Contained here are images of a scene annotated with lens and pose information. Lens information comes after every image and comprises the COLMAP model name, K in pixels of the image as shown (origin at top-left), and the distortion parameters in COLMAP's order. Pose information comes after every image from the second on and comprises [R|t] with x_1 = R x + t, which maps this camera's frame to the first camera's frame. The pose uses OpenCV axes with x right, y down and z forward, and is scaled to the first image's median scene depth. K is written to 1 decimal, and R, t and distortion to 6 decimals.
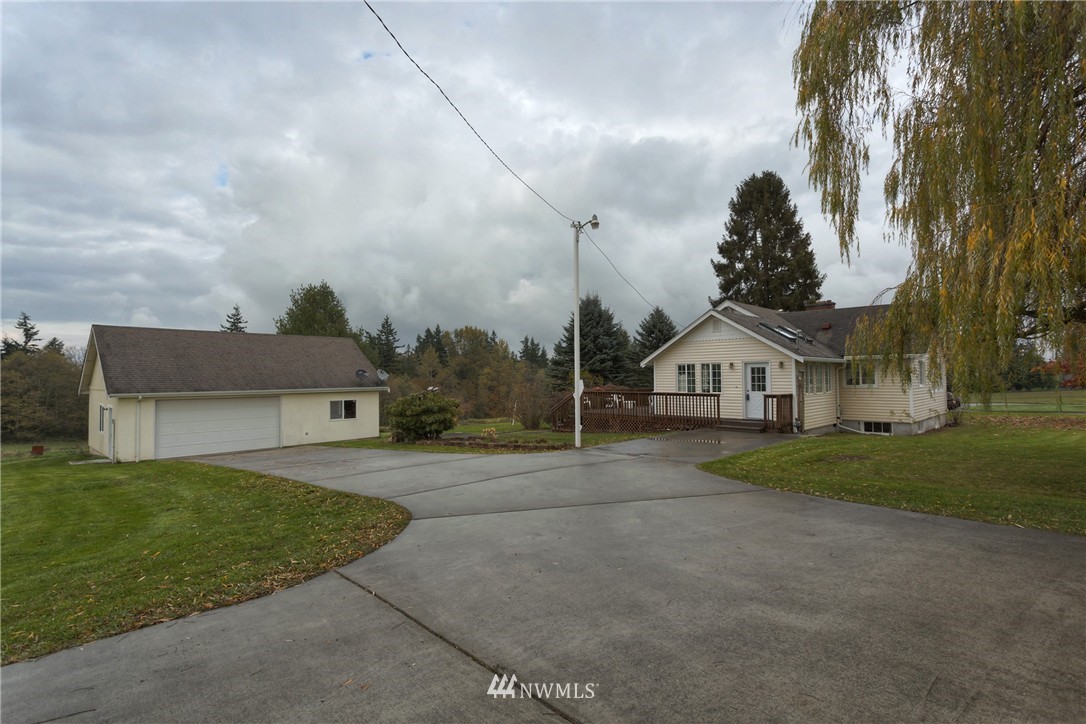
lens RADIAL K [[513.0, 0, 543.0], [0, 513.0, 362.0], [0, 0, 1]] dist [-0.002465, 0.000039]
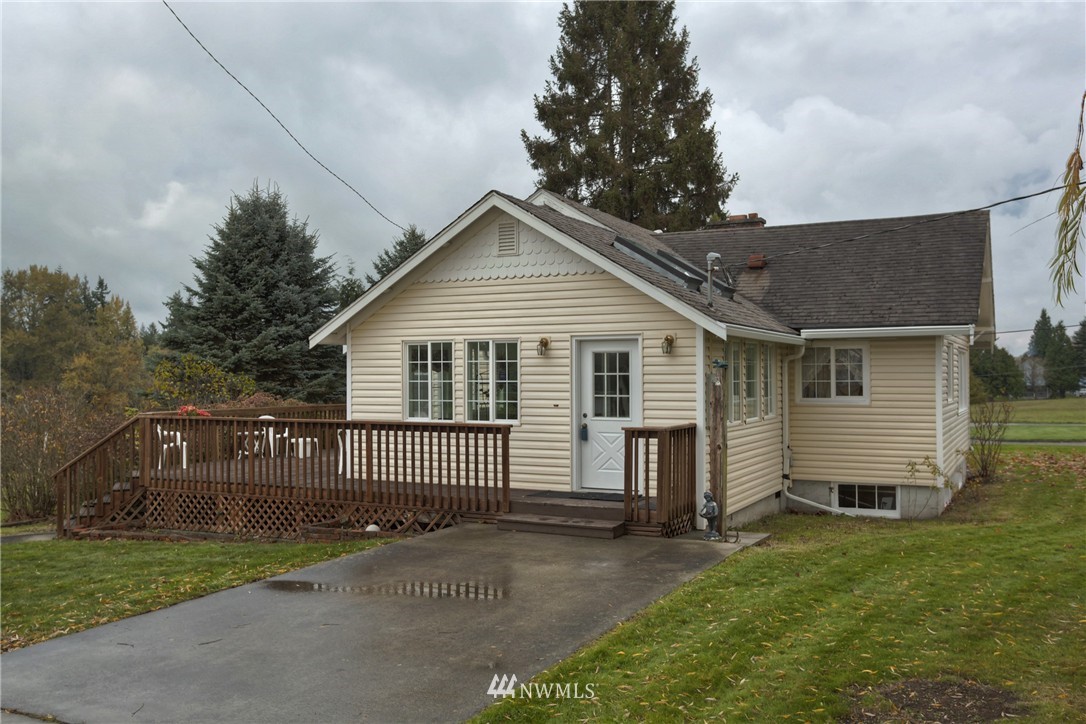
lens RADIAL K [[969.9, 0, 543.0], [0, 969.9, 362.0], [0, 0, 1]] dist [0.006246, 0.001909]
pose [[0.946439, 0.009107, 0.322753, 0.125856], [-0.013757, 0.999832, 0.012130, 0.008111], [-0.322588, -0.015920, 0.946406, 0.302309]]
